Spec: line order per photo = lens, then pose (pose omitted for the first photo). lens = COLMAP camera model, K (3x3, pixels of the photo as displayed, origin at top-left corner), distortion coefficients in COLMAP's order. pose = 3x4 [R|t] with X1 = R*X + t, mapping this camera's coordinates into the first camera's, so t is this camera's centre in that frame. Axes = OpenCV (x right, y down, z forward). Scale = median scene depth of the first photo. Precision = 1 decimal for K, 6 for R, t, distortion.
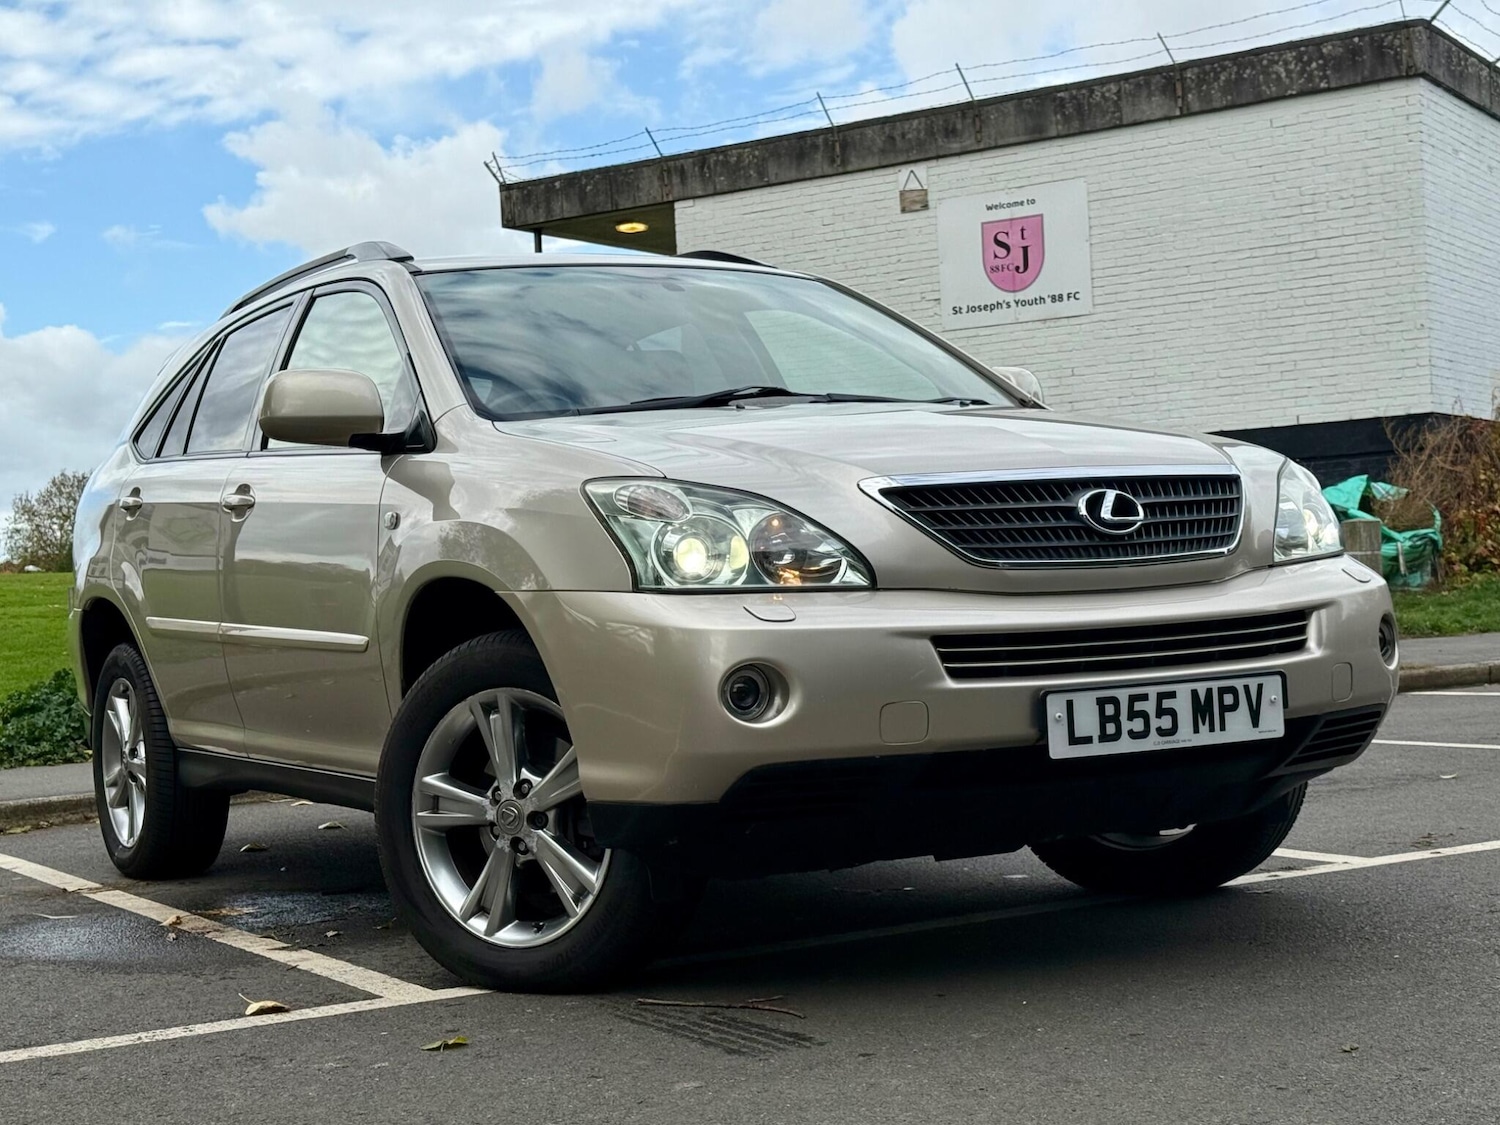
lens RADIAL K [[2311.4, 0, 752.8], [0, 2311.4, 556.7], [0, 0, 1]] dist [0.183240, -0.336756]
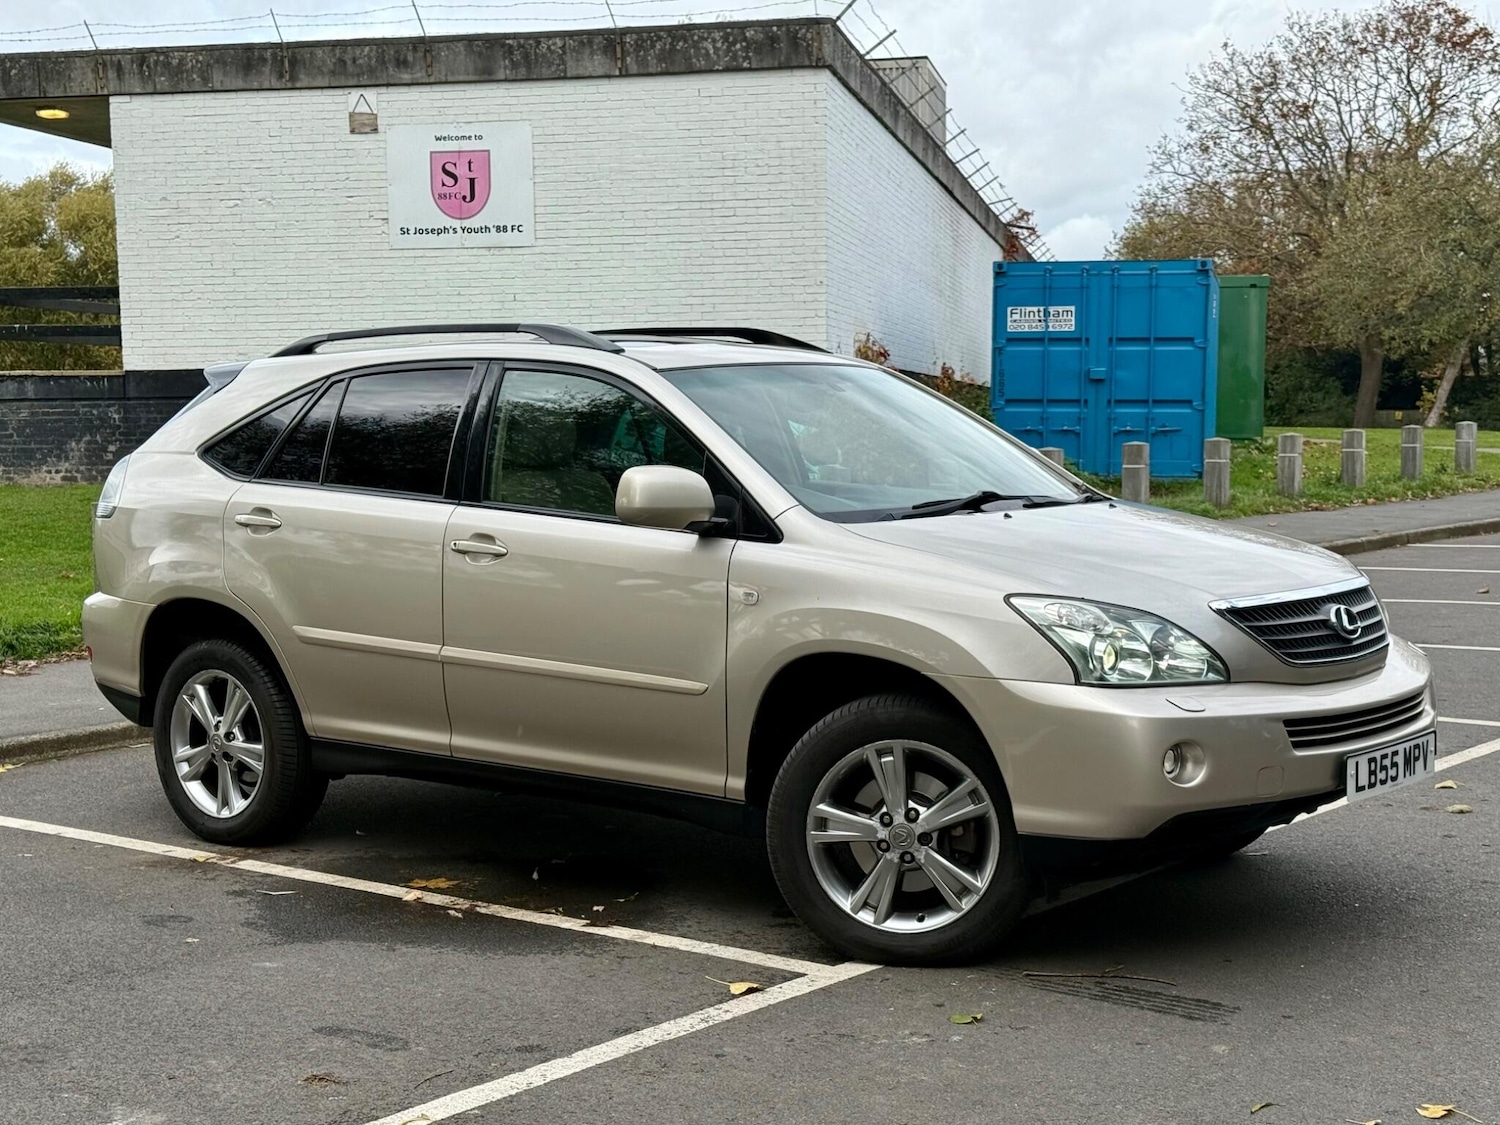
lens RADIAL K [[2187.6, 0, 750.0], [0, 2187.6, 562.5], [0, 0, 1]] dist [0.180813, -0.322114]
pose [[0.932560, 0.013532, 0.360762, -0.143958], [-0.039446, 0.997133, 0.064566, -0.027370], [-0.358854, -0.074443, 0.930420, -0.028318]]
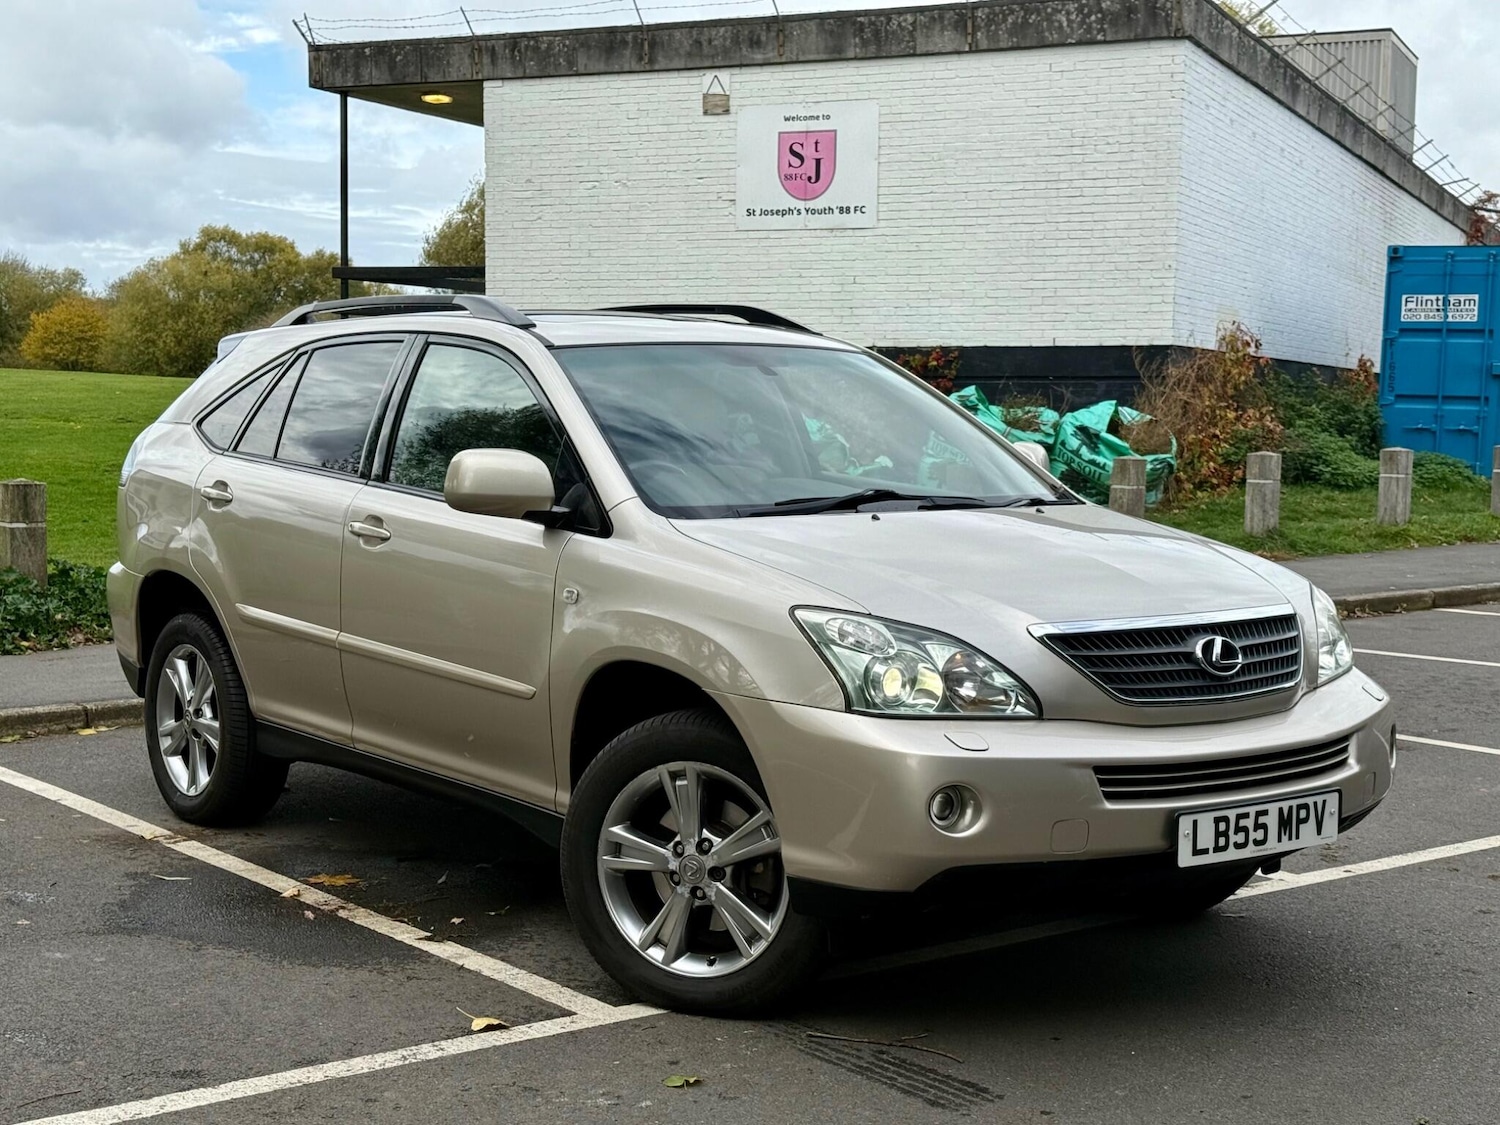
lens RADIAL K [[2187.6, 0, 750.0], [0, 2187.6, 562.5], [0, 0, 1]] dist [0.180813, -0.322114]
pose [[0.988289, 0.052511, 0.143272, -0.055105], [-0.064776, 0.994497, 0.082335, -0.031418], [-0.138160, -0.090651, 0.986253, -0.023476]]
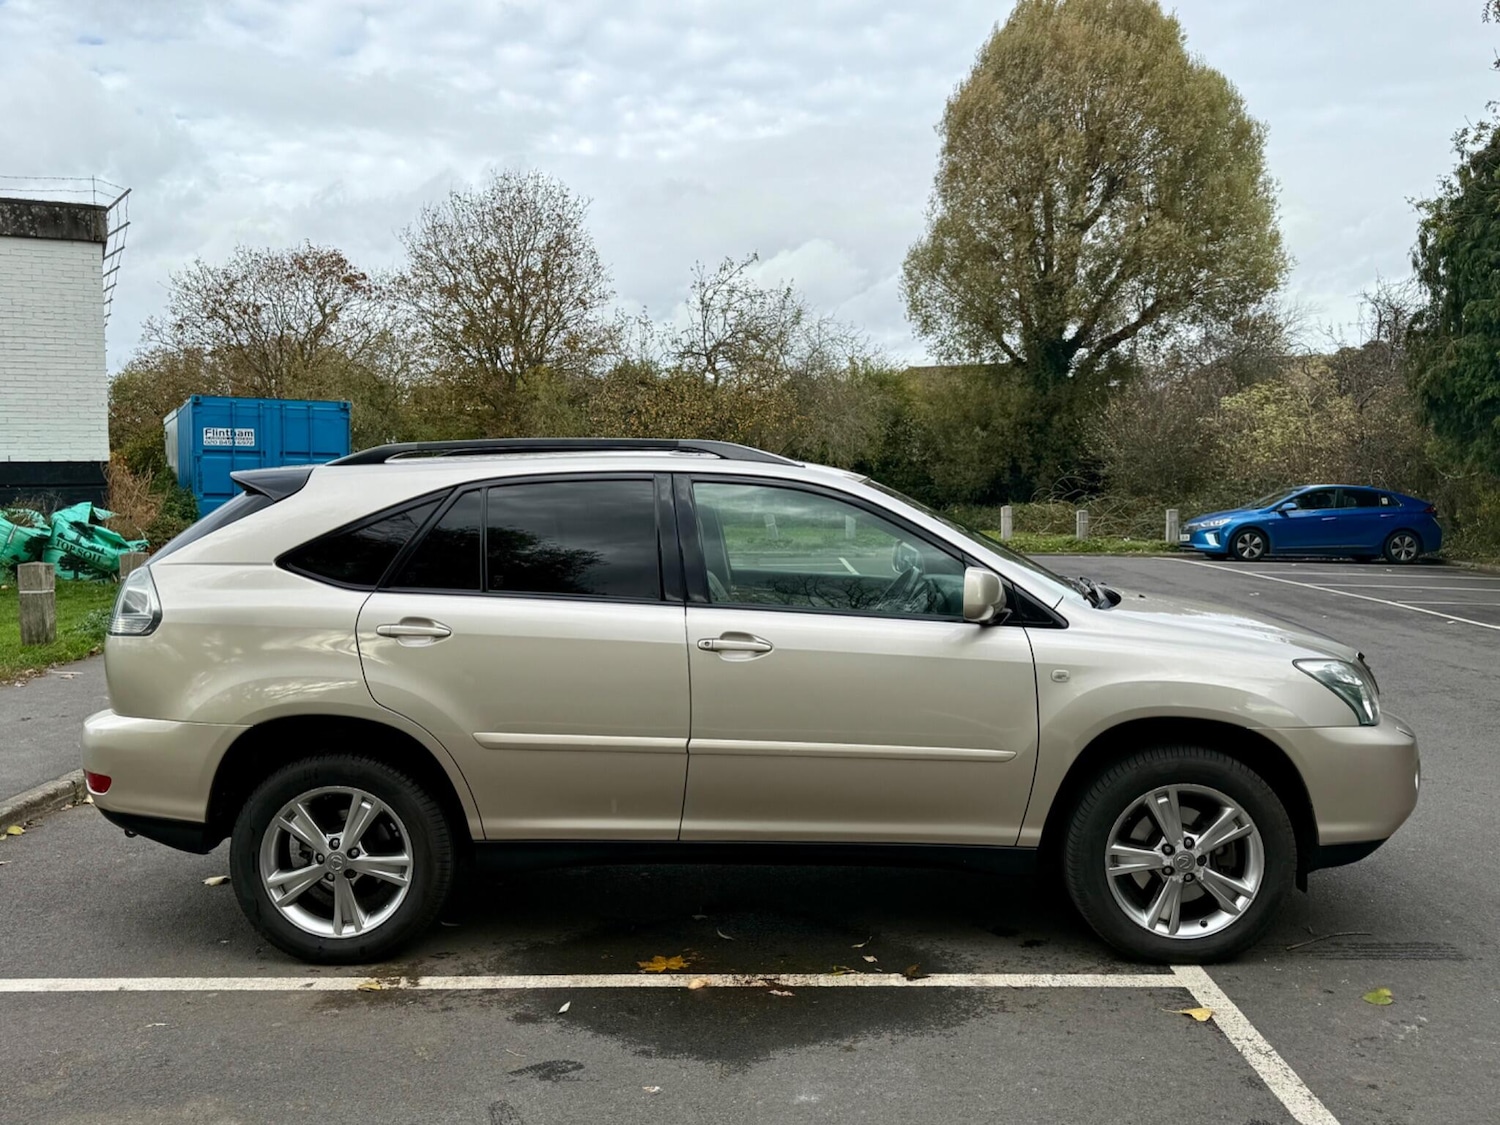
lens RADIAL K [[1310.6, 0, 735.3], [0, 1310.6, 553.6], [0, 0, 1]] dist [0.109260, -0.161850]
pose [[0.521259, 0.000874, 0.853398, -0.244831], [-0.027299, 0.999505, 0.015650, -0.025068], [-0.852962, -0.031455, 0.521025, 0.179760]]
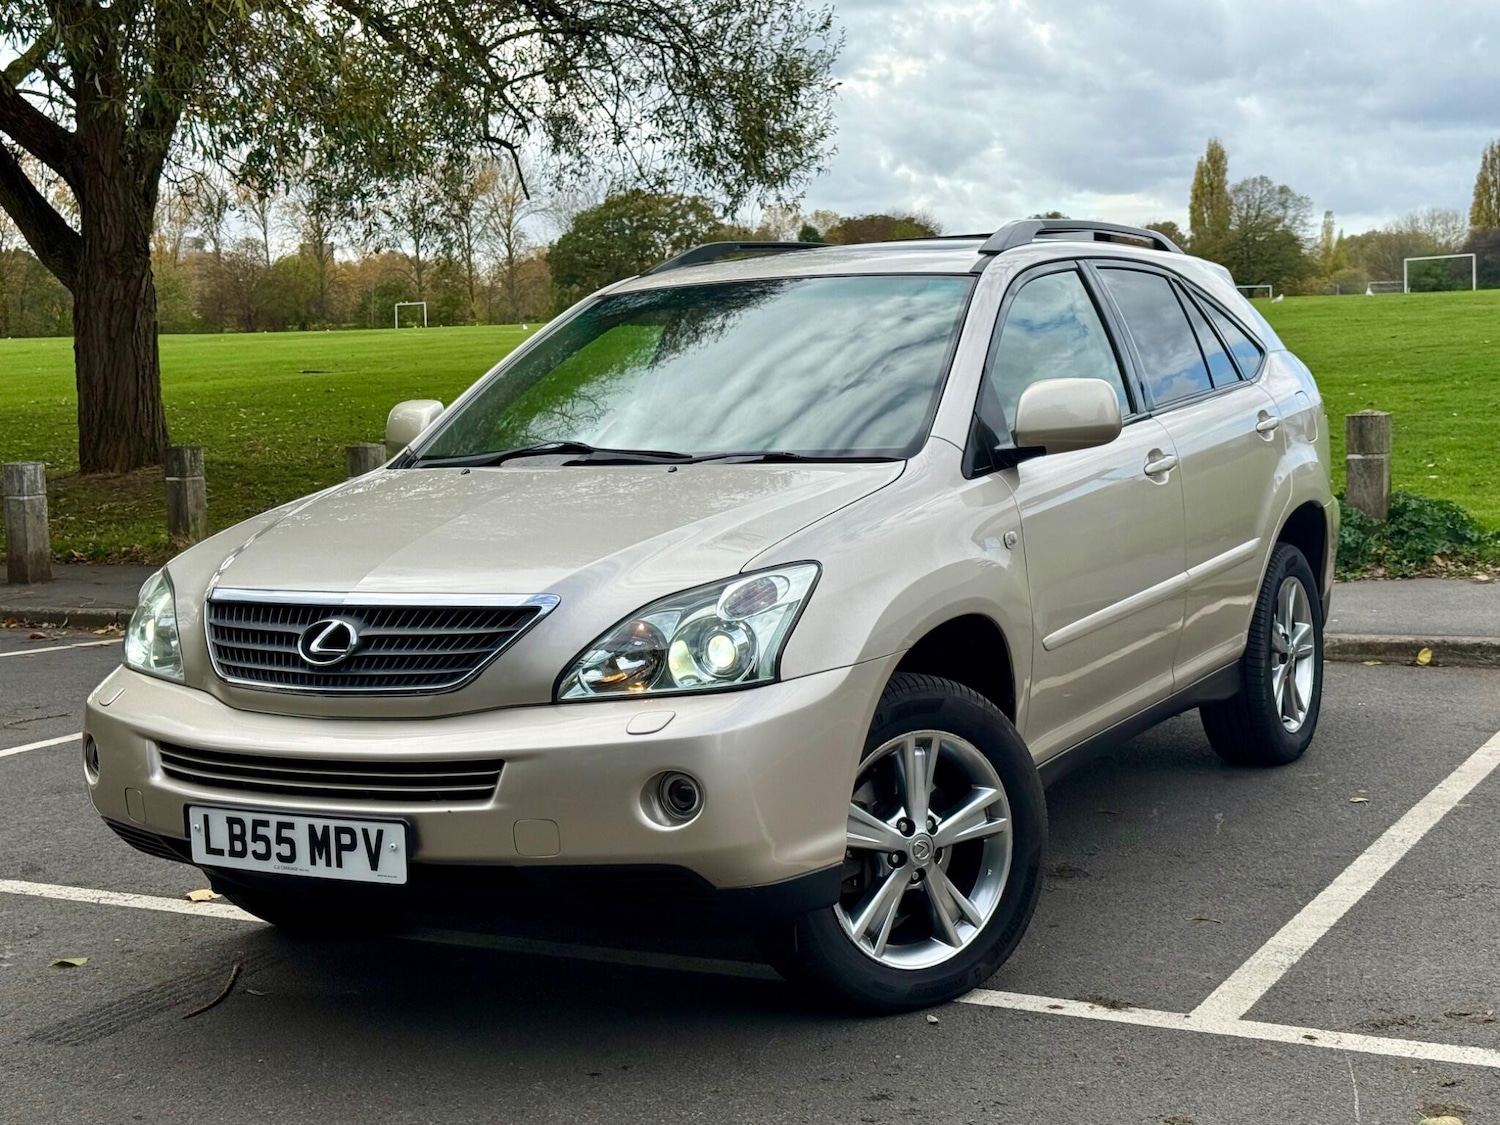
lens RADIAL K [[2131.6, 0, 757.7], [0, 2131.6, 572.3], [0, 0, 1]] dist [0.178979, -0.333027]
pose [[0.528032, 0.121073, -0.840549, 0.229054], [0.021285, 0.987587, 0.155624, -0.042339], [0.848958, -0.100065, 0.518901, 0.139841]]
